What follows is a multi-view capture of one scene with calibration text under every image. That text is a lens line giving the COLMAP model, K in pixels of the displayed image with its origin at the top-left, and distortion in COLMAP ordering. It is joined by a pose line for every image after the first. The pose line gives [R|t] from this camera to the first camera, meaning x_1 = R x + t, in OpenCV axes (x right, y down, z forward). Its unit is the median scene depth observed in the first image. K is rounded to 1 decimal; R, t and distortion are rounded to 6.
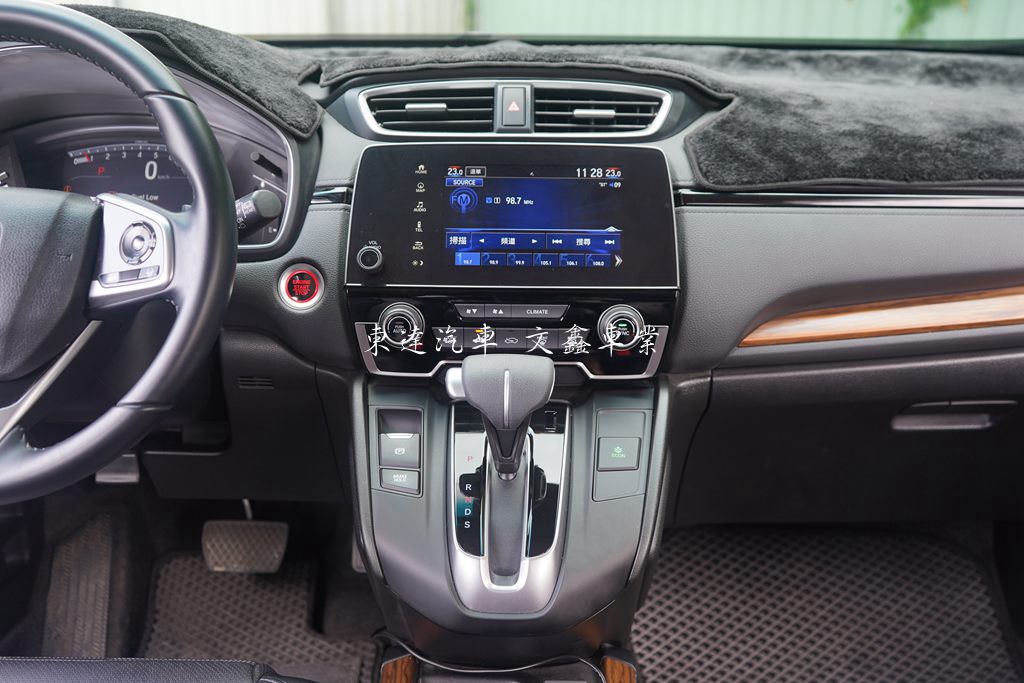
lens RADIAL K [[1025.3, 0, 512.0], [0, 1025.3, 341.5], [0, 0, 1]] dist [0.003534, 0.001223]
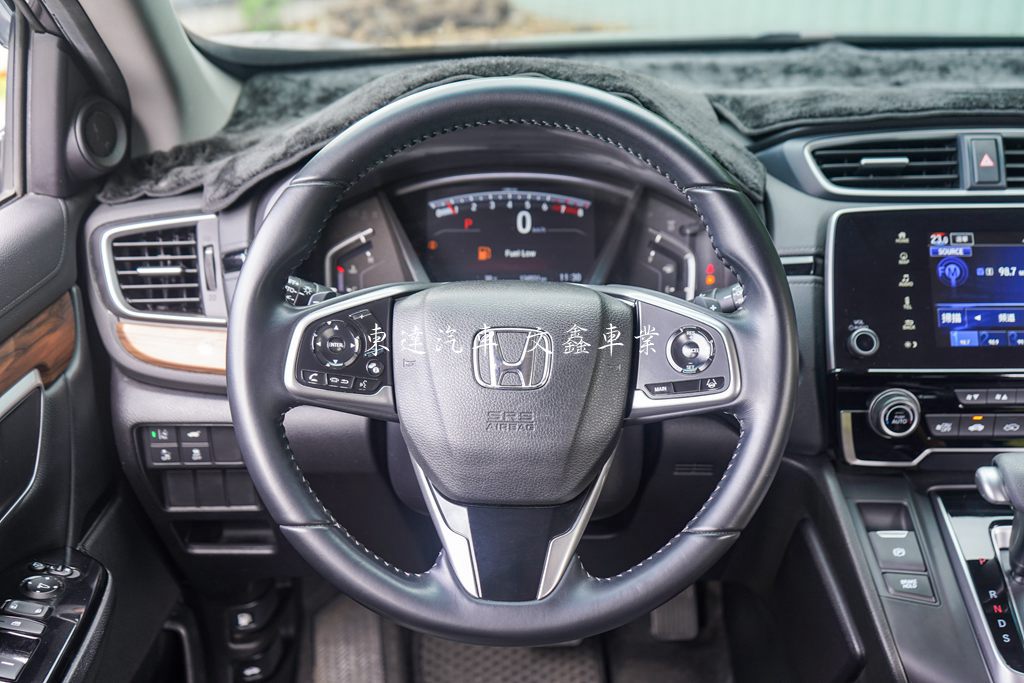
lens RADIAL K [[1195.7, 0, 512.0], [0, 1195.7, 341.5], [0, 0, 1]] dist [0.017253, 0.006191]
pose [[0.999883, -0.014761, 0.004021, -0.418416], [0.014607, 0.999241, 0.036101, -0.114408], [-0.004551, -0.036038, 0.999340, -0.053178]]
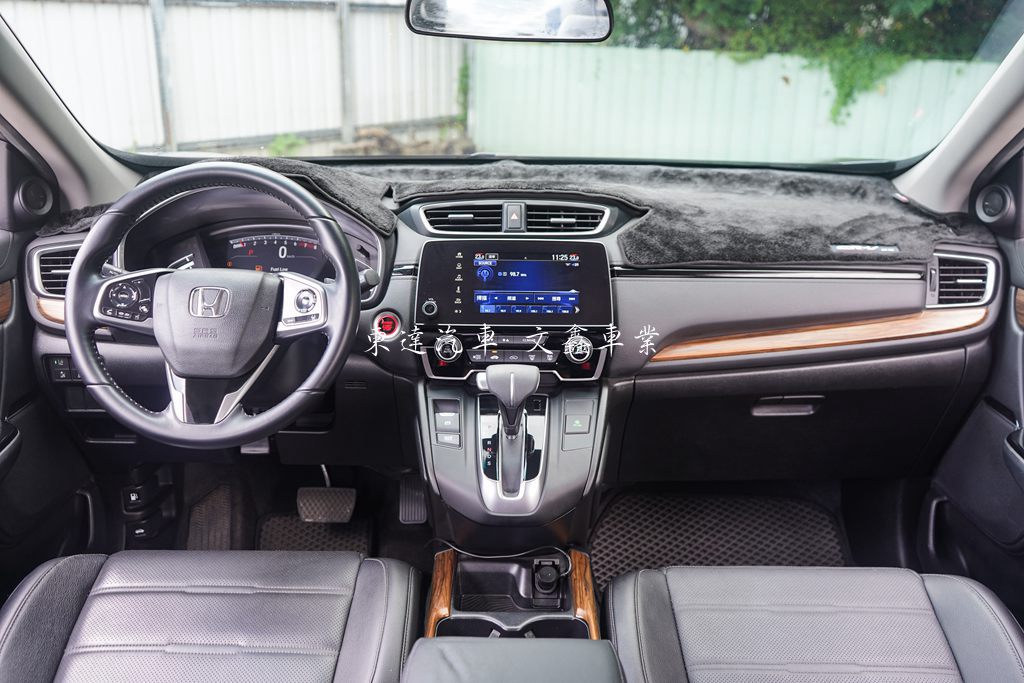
lens RADIAL K [[942.3, 0, 512.0], [0, 942.3, 341.5], [0, 0, 1]] dist [-0.001069, 0.003622]
pose [[0.999901, -0.000933, 0.014072, -0.023313], [0.001490, 0.999211, -0.039687, 0.031869], [-0.014024, 0.039704, 0.999113, -0.505195]]
